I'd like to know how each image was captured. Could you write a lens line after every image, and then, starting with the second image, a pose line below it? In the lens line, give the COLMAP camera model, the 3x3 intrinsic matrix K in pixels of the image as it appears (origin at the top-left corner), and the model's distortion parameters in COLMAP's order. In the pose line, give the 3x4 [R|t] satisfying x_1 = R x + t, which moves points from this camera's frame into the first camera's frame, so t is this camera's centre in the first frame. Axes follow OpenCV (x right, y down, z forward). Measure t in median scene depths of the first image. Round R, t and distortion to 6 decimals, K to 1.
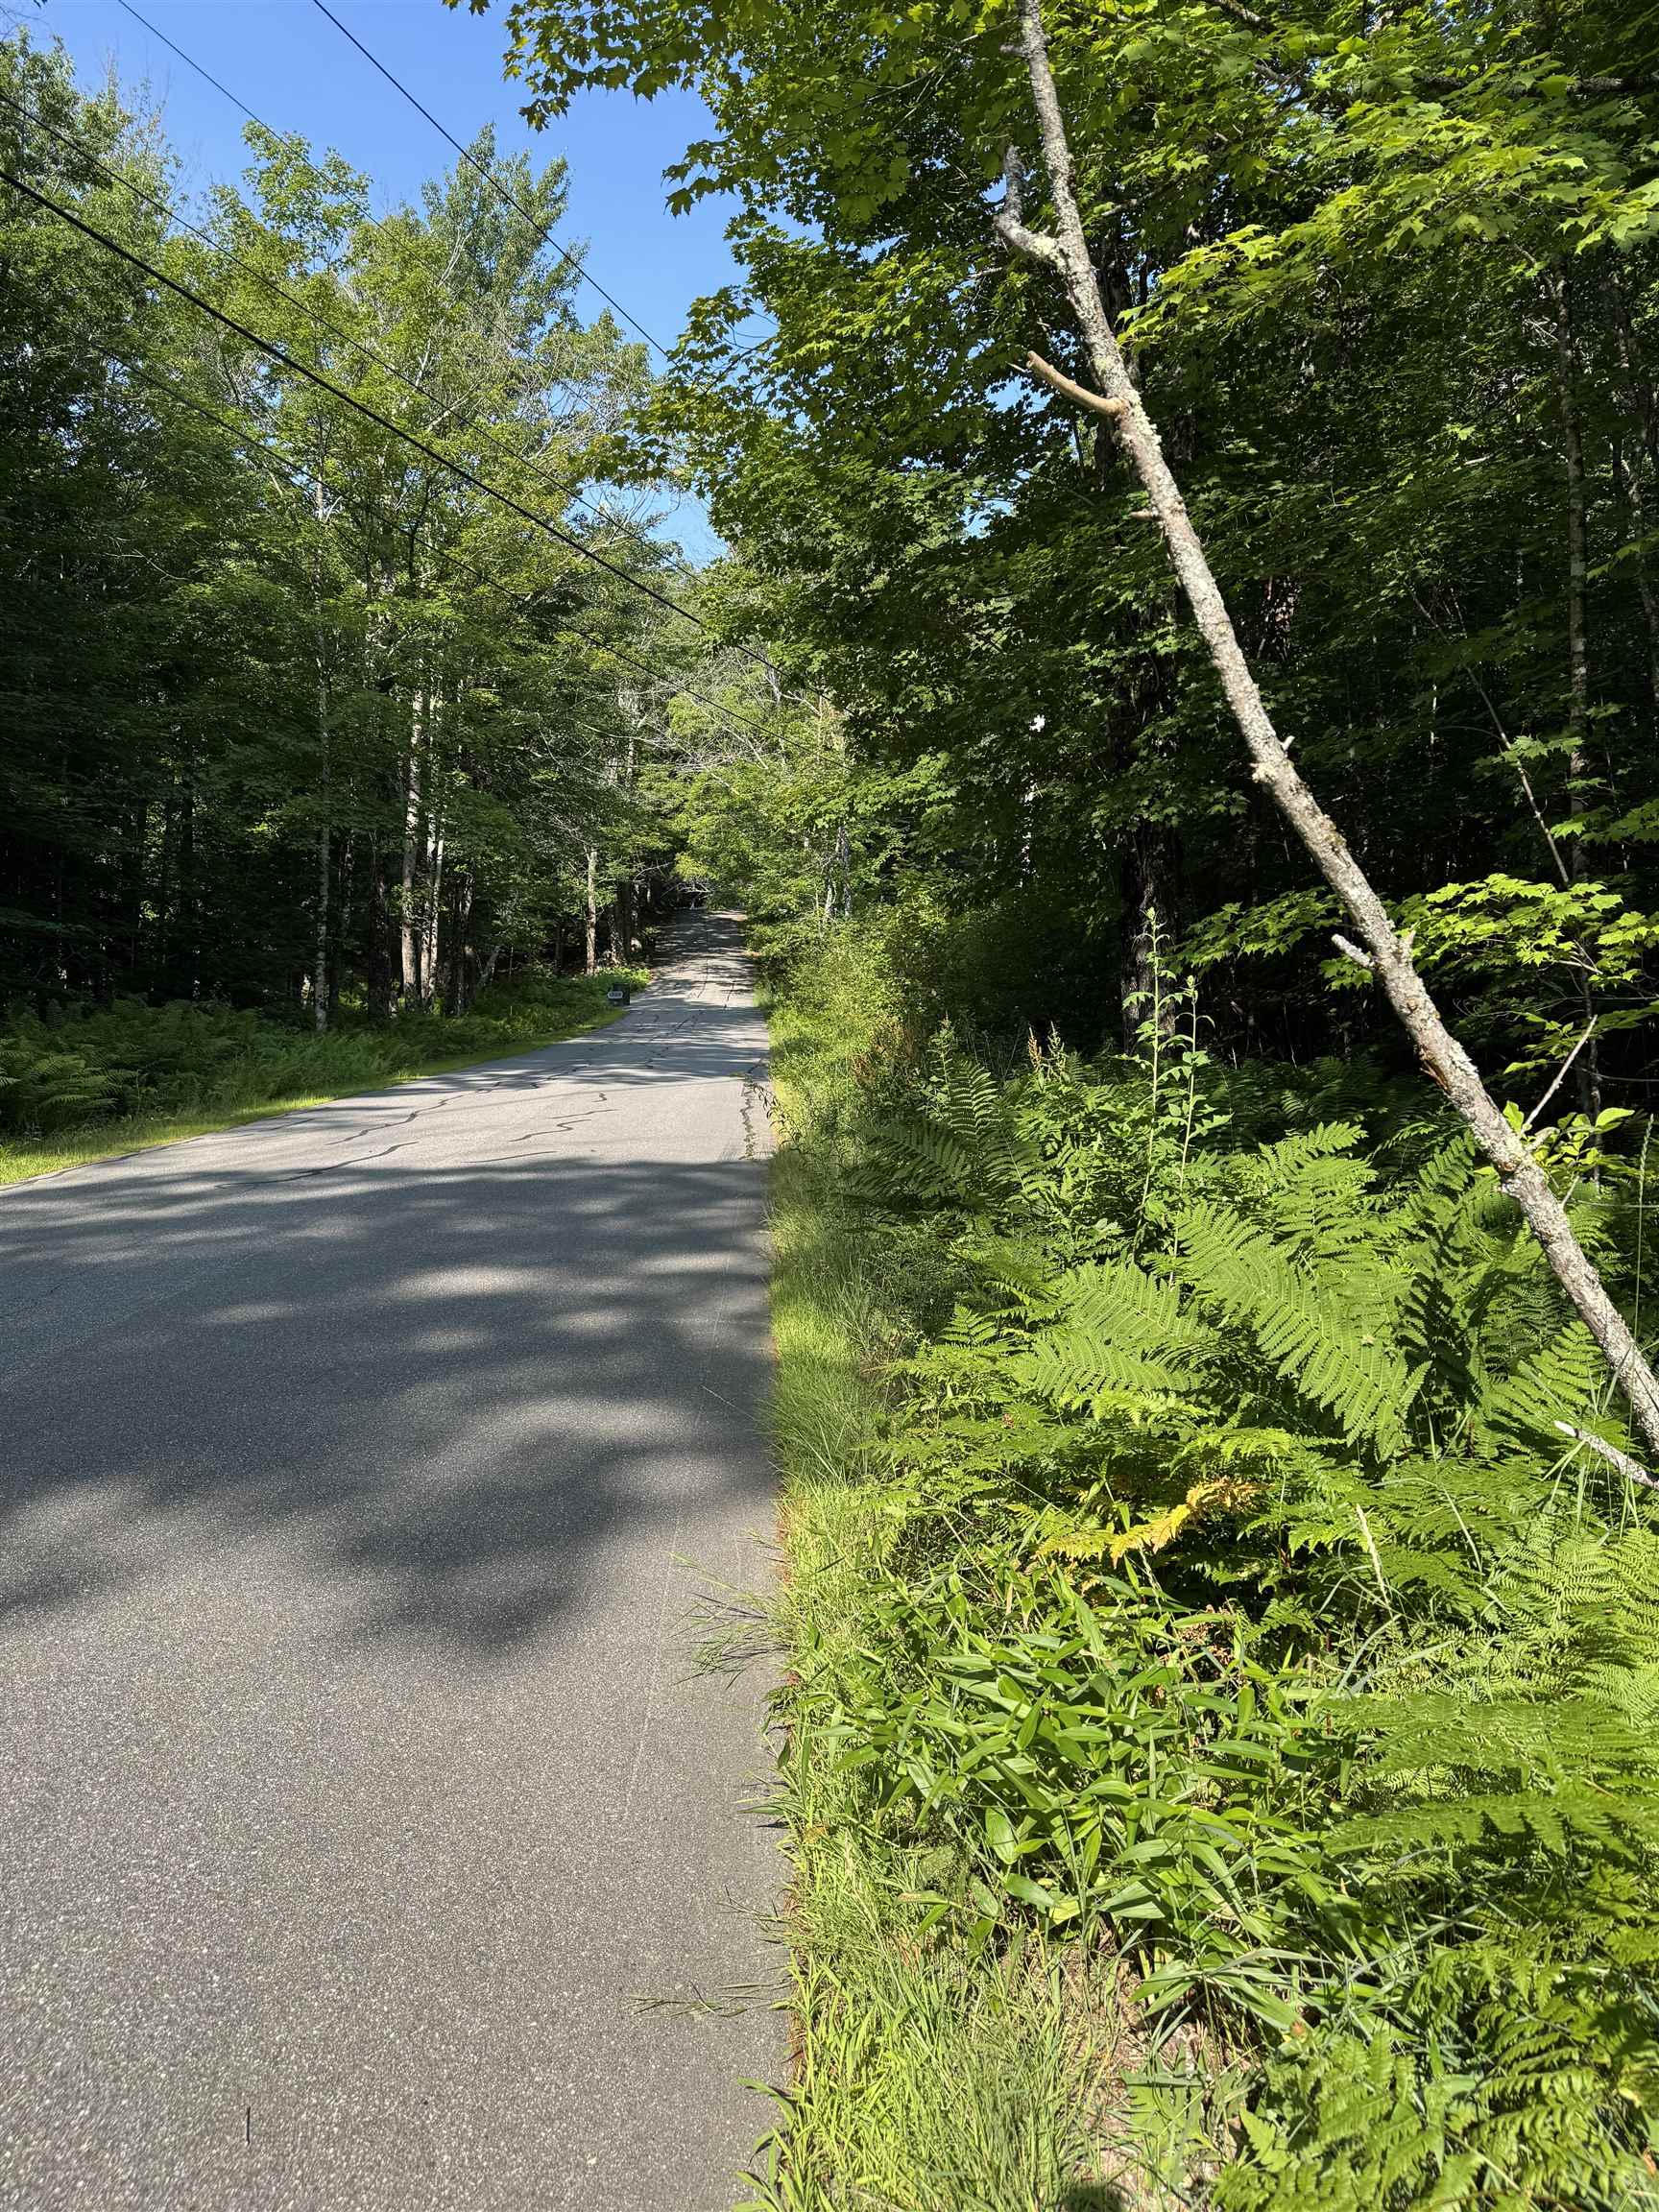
lens RADIAL K [[1527.9, 0, 838.1], [0, 1527.9, 1117.4], [0, 0, 1]] dist [0.126051, -0.141767]
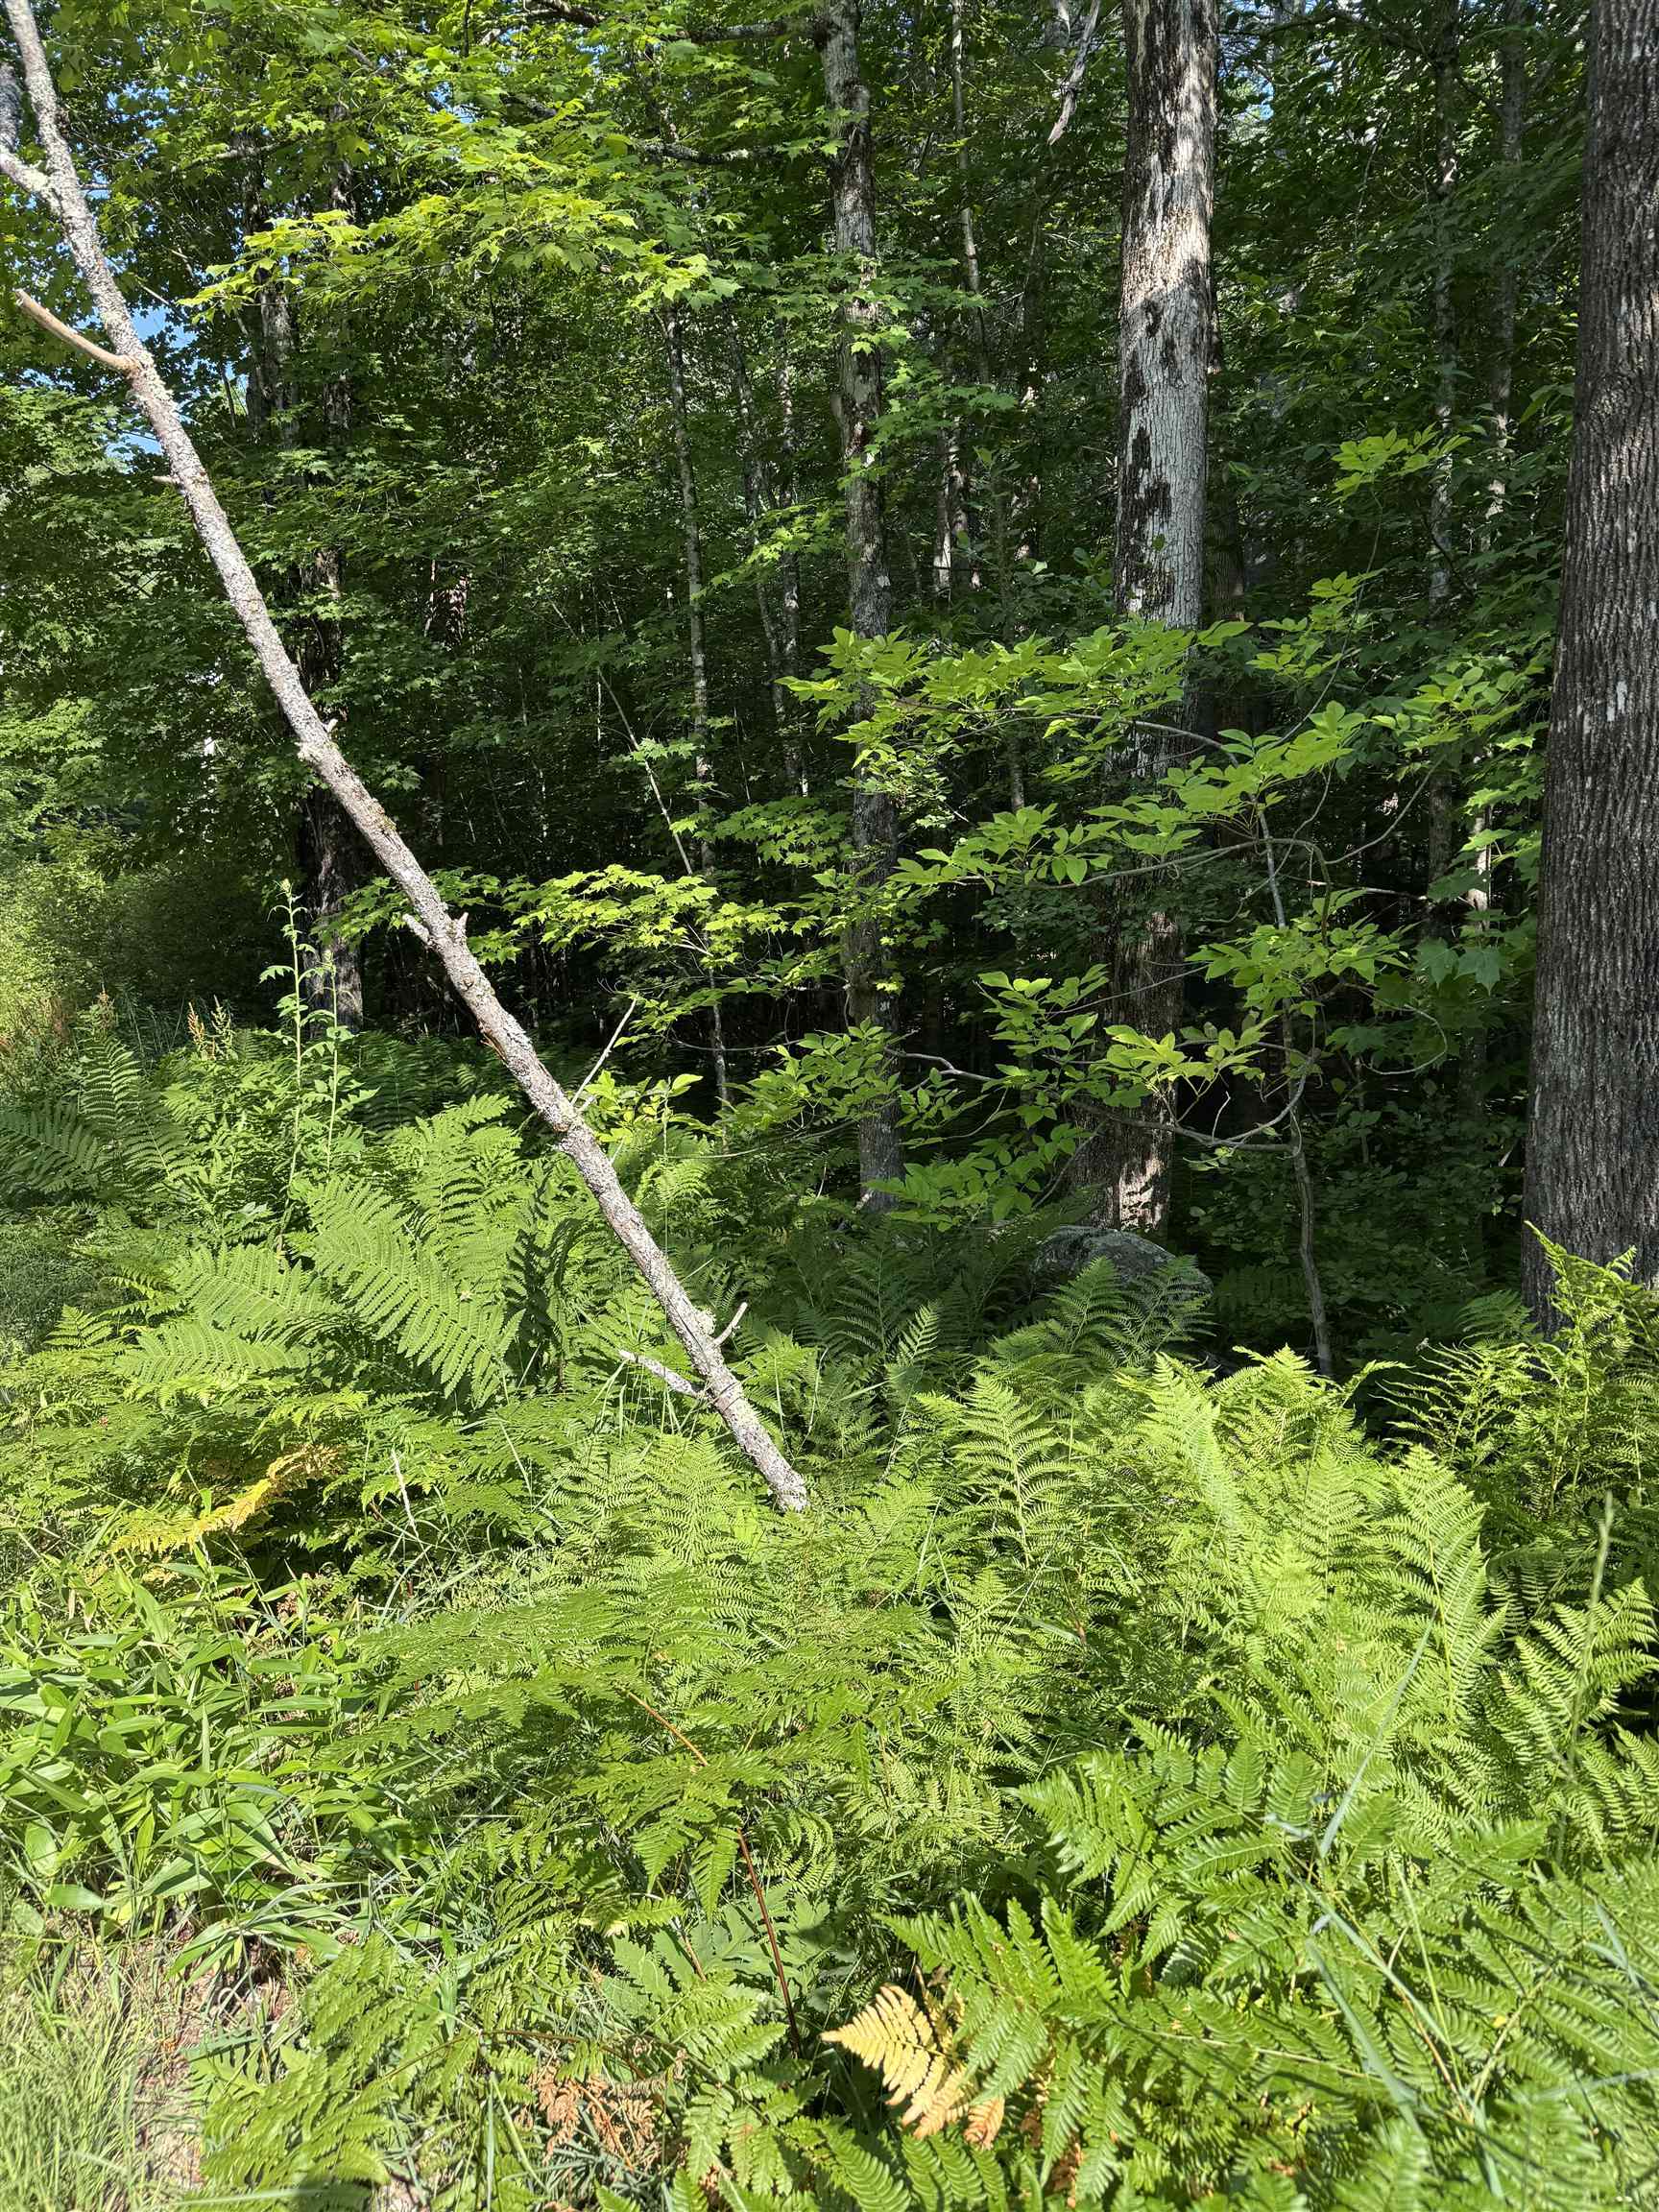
lens RADIAL K [[1544.0, 0, 829.5], [0, 1544.0, 1106.0], [0, 0, 1]] dist [0.059699, -0.052328]
pose [[0.881382, -0.032329, 0.471297, 0.038103], [0.028734, 0.999477, 0.014823, 0.002457], [-0.471529, 0.000478, 0.881850, -0.030436]]
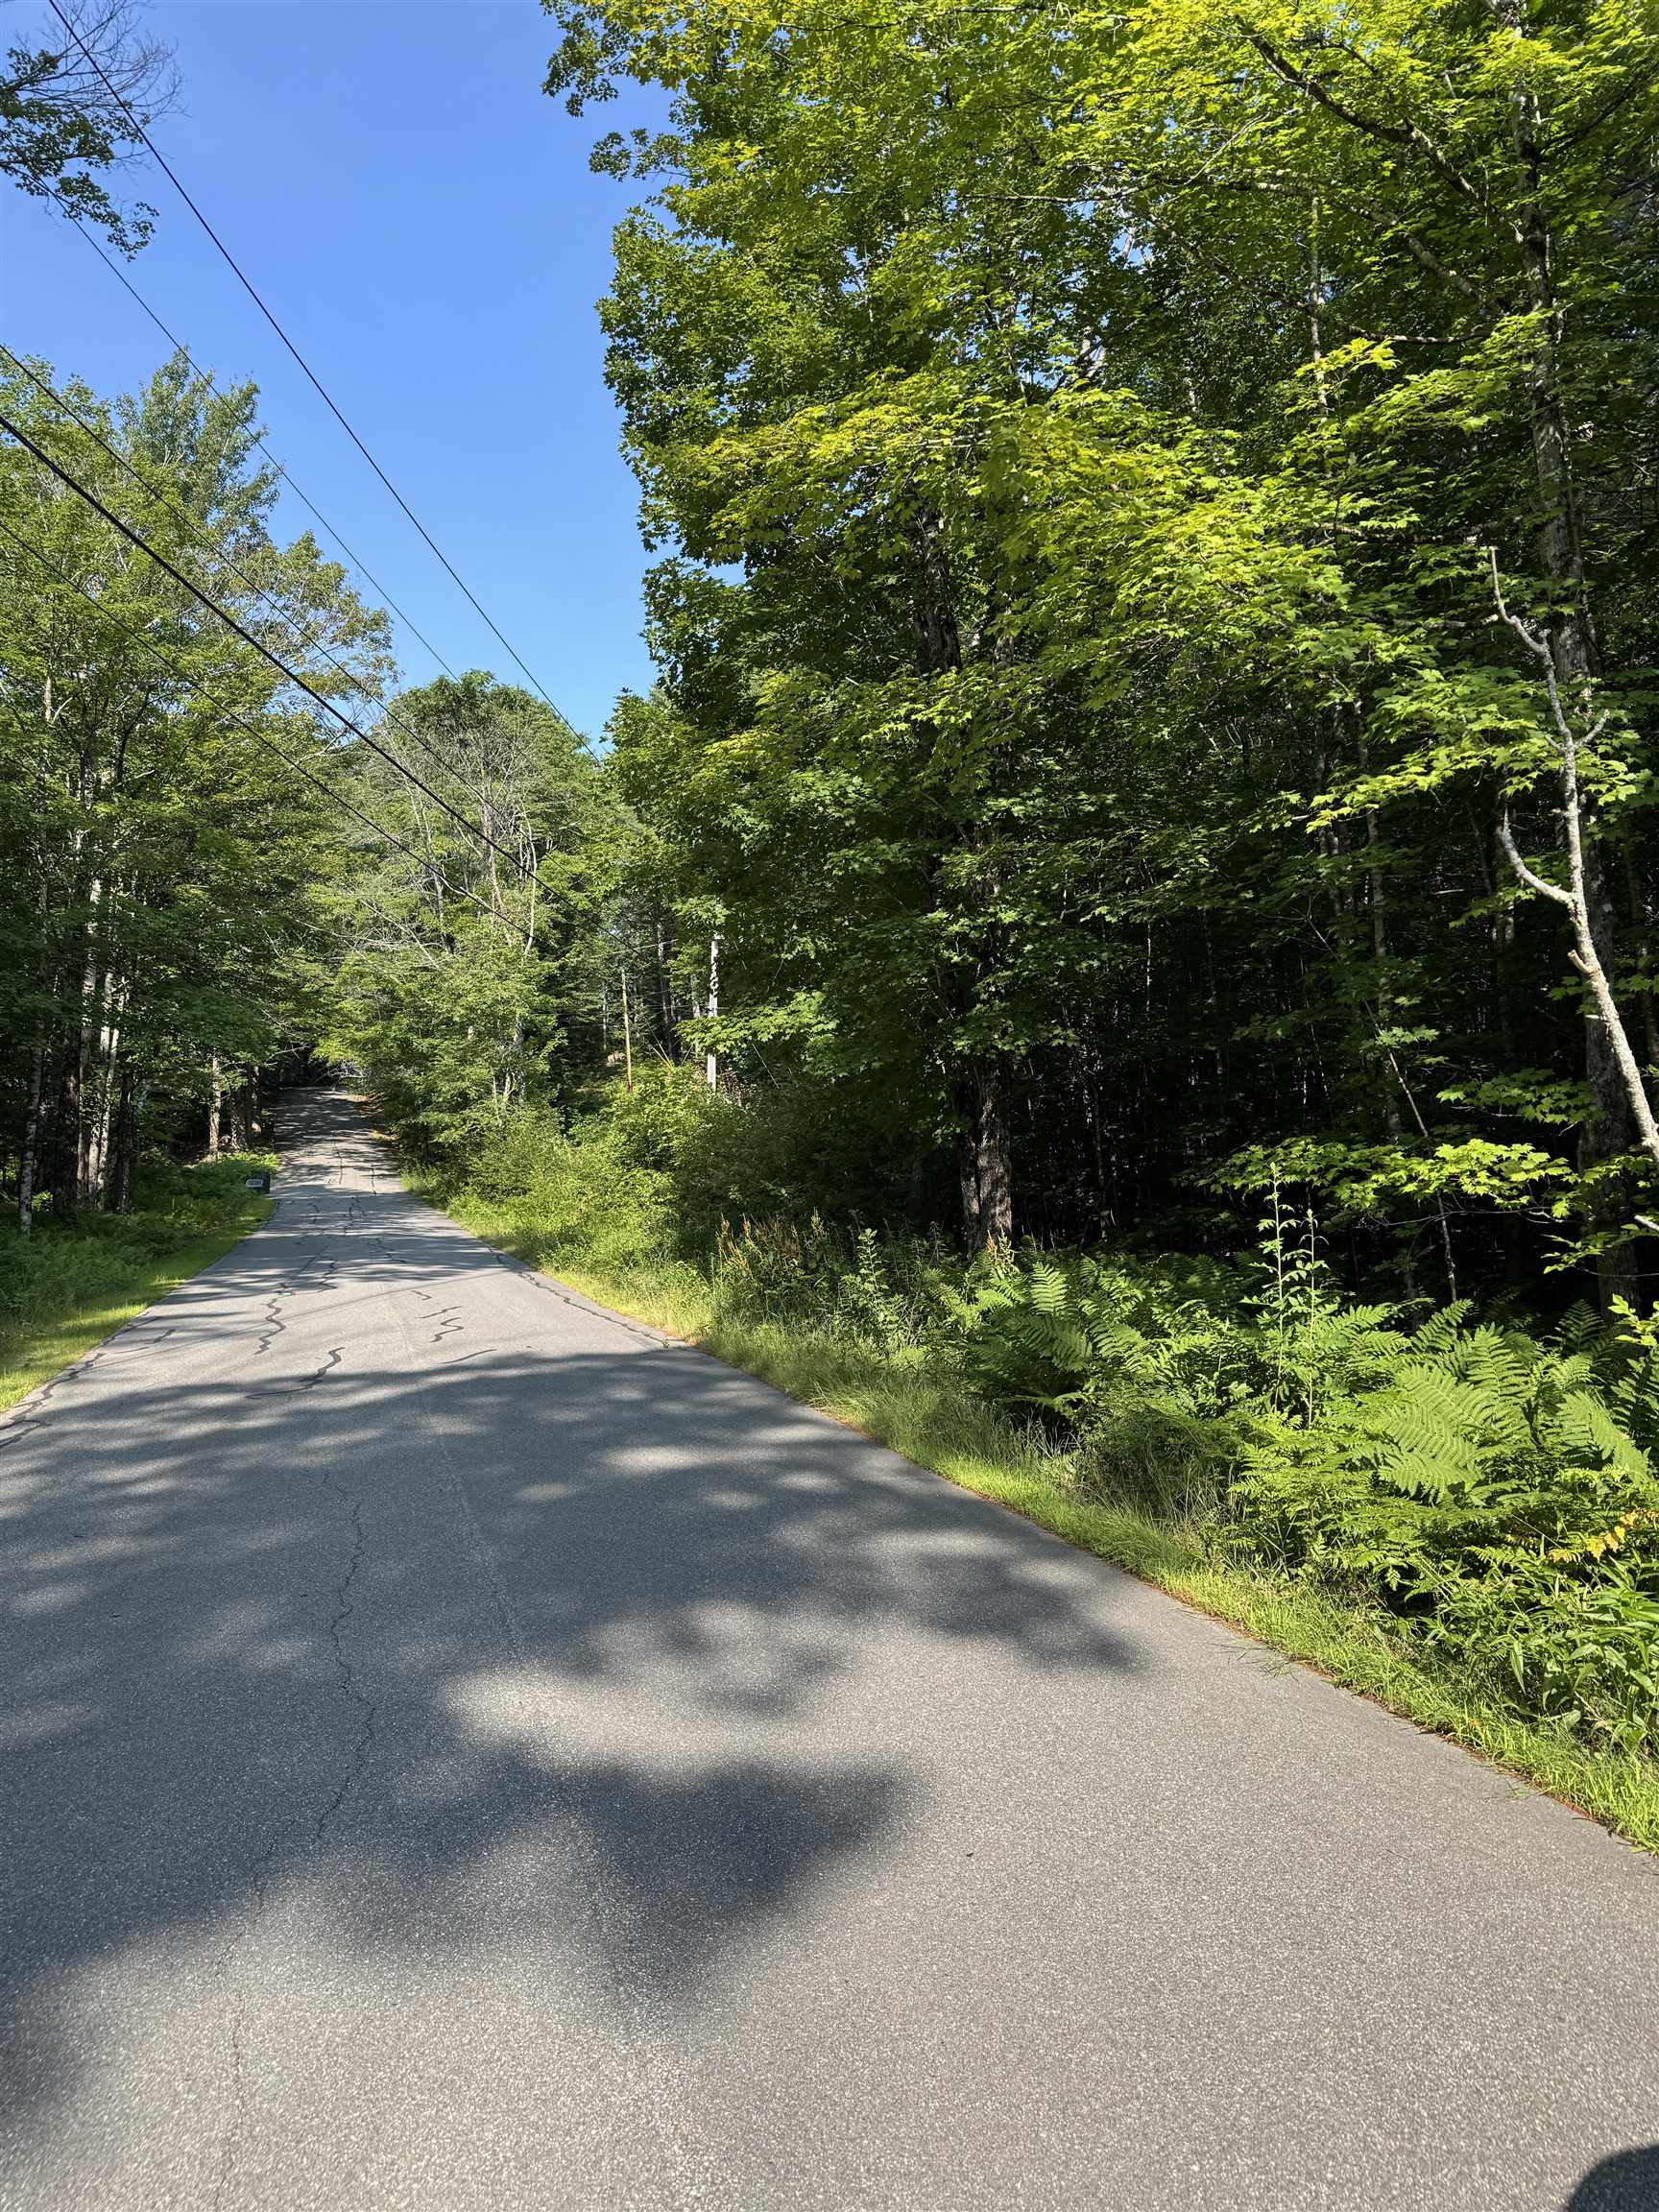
lens RADIAL K [[1527.9, 0, 838.1], [0, 1527.9, 1117.4], [0, 0, 1]] dist [0.126051, -0.141767]
pose [[0.966267, -0.003600, 0.257516, -0.563365], [0.033038, 0.993373, -0.110082, -0.030338], [-0.255413, 0.114876, 0.959983, -0.298139]]
